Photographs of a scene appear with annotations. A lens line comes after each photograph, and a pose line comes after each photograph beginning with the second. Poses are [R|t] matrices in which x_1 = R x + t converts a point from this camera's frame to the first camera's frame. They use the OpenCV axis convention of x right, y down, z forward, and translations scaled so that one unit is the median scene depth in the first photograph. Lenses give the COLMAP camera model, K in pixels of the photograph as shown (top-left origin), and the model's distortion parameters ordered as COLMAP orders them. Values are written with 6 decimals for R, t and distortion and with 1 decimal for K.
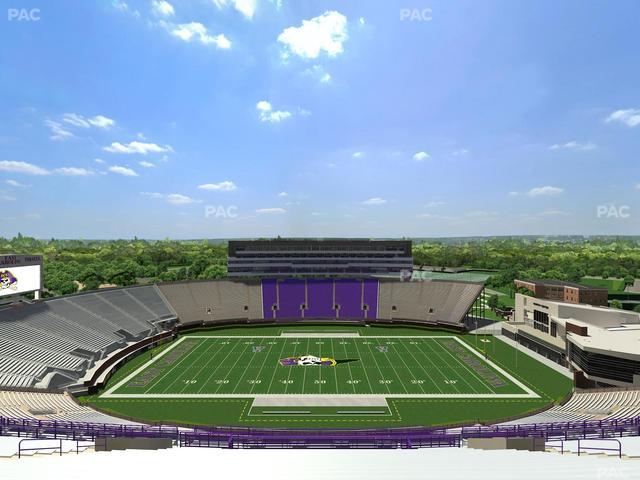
lens RADIAL K [[320.0, 0, 320.2], [0, 320.0, 239.9], [0, 0, 1]] dist [0.000089, -0.000070]
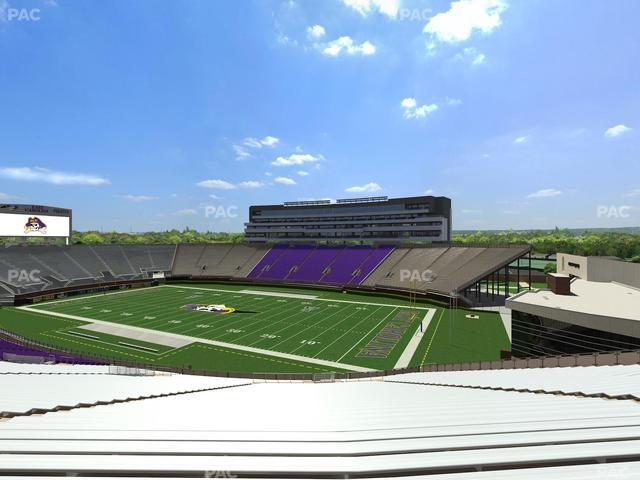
lens RADIAL K [[320.0, 0, 320.1], [0, 320.0, 240.0], [0, 0, 1]] dist [0.000089, -0.000070]
pose [[0.903364, 0.000002, -0.428874, 0.502159], [0.000193, 1.000000, 0.000410, 0.153719], [0.428874, -0.000454, 0.903364, 0.266845]]
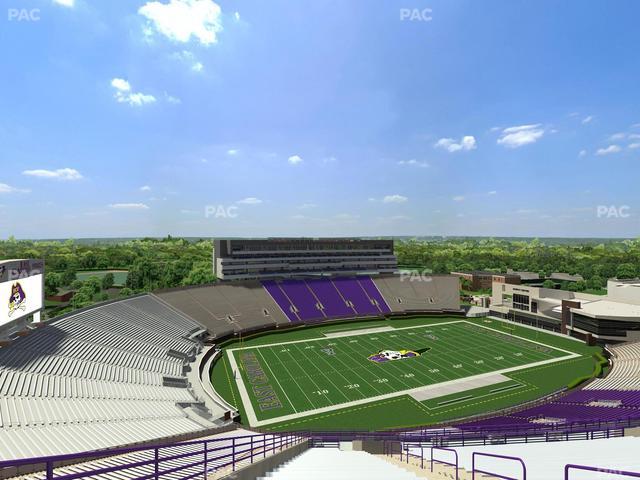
lens RADIAL K [[320.0, 0, 320.0], [0, 320.0, 239.7], [0, 0, 1]] dist [0.000089, -0.000070]
pose [[0.927399, 0.000453, 0.374072, -0.522670], [-0.000295, 1.000000, -0.000480, 0.003330], [-0.374072, 0.000335, 0.927399, 0.102192]]
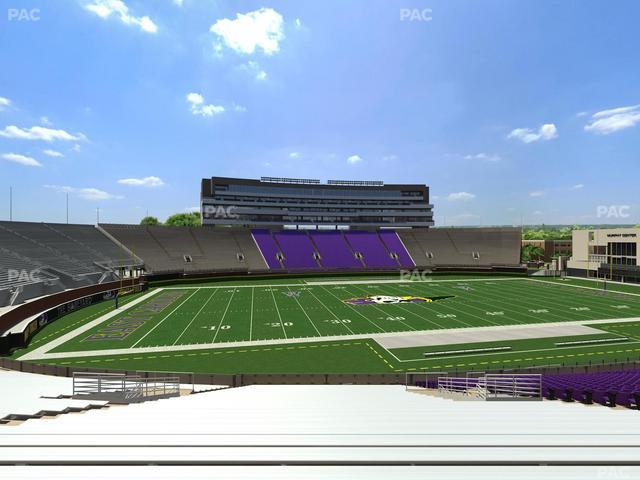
lens RADIAL K [[320.0, 0, 320.1], [0, 320.0, 239.9], [0, 0, 1]] dist [0.000089, -0.000070]
pose [[0.980327, 0.000056, 0.197379, -0.240100], [-0.000092, 1.000000, 0.000173, 0.209182], [-0.197379, -0.000188, 0.980327, 0.320429]]
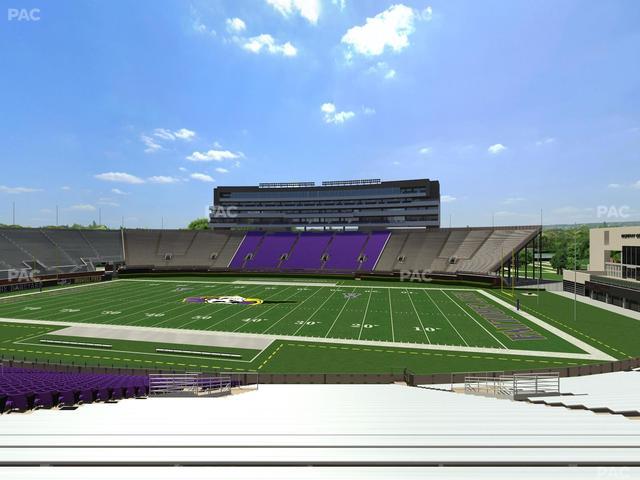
lens RADIAL K [[320.0, 0, 320.1], [0, 320.0, 239.9], [0, 0, 1]] dist [0.000089, -0.000070]
pose [[0.980276, -0.000189, -0.197634, 0.235901], [0.000239, 1.000000, 0.000227, 0.204492], [0.197634, -0.000269, 0.980276, 0.308062]]
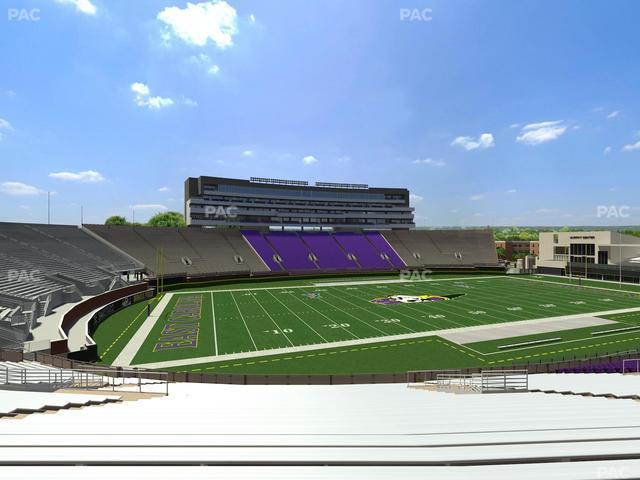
lens RADIAL K [[320.0, 0, 320.0], [0, 320.0, 239.8], [0, 0, 1]] dist [0.000089, -0.000070]
pose [[0.943377, 0.000265, 0.331722, -0.358429], [-0.000254, 1.000000, -0.000076, 0.204536], [-0.331722, -0.000013, 0.943377, 0.339375]]
